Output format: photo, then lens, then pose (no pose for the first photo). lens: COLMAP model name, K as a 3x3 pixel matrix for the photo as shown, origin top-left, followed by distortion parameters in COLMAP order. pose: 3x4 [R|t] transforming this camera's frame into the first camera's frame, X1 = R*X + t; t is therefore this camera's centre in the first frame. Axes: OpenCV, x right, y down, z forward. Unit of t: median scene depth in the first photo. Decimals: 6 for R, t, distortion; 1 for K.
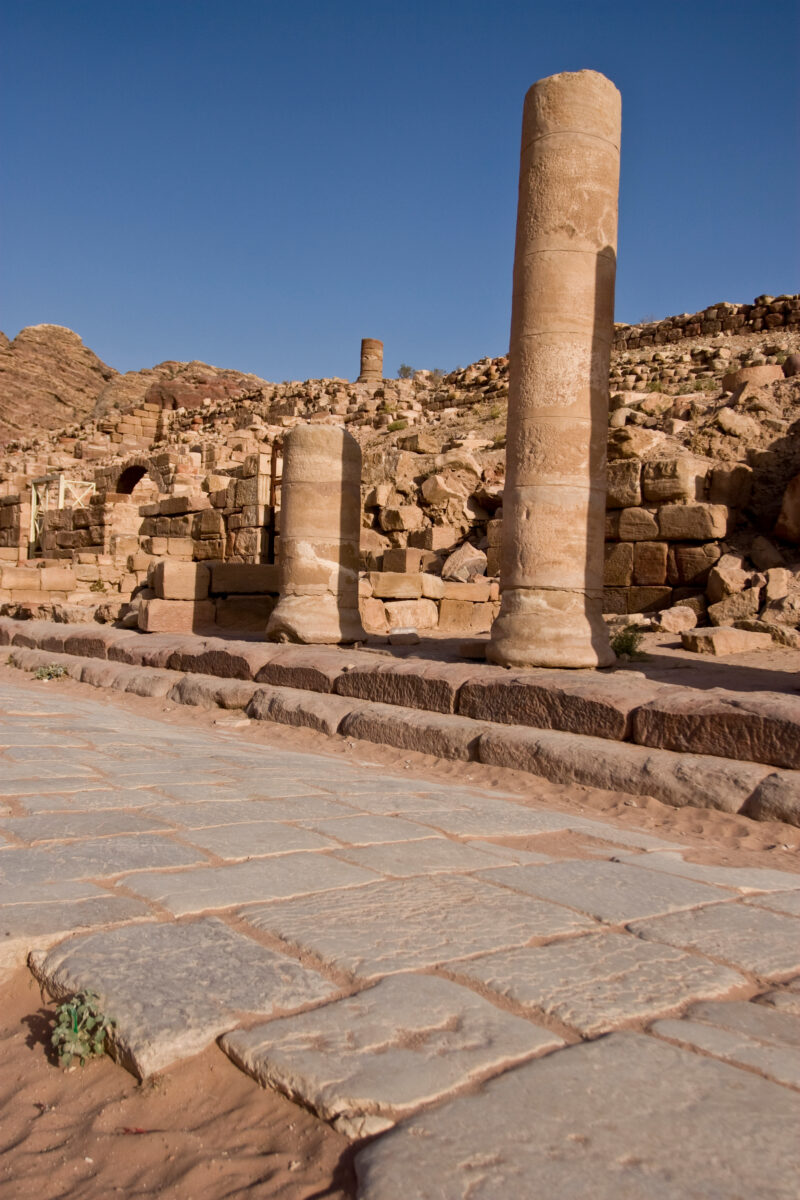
lens RADIAL K [[1034.8, 0, 400.7], [0, 1034.8, 605.3], [0, 0, 1]] dist [-0.074851, 0.002506]
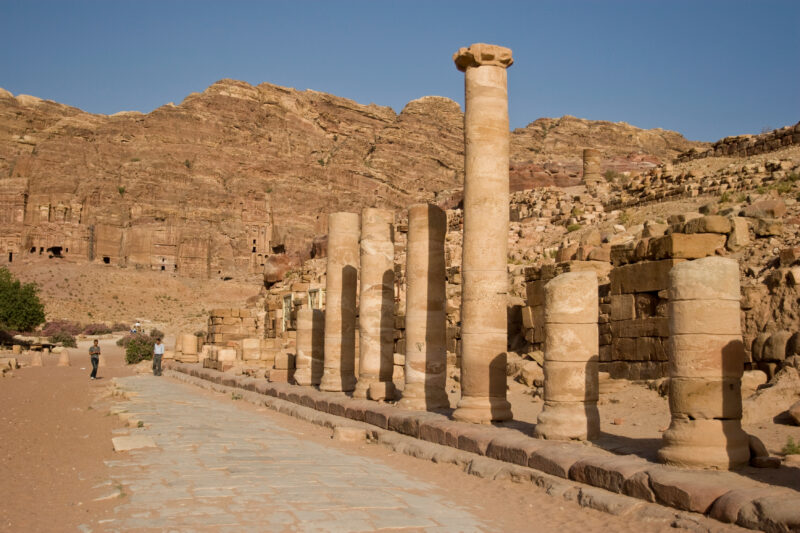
lens RADIAL K [[1047.2, 0, 400.4], [0, 1047.2, 265.8], [0, 0, 1]] dist [0.016103, 0.000000]
pose [[0.928215, -0.054514, -0.368030, 0.261322], [0.024949, 0.996101, -0.084624, -0.008609], [0.371208, 0.069367, 0.925955, -0.338575]]
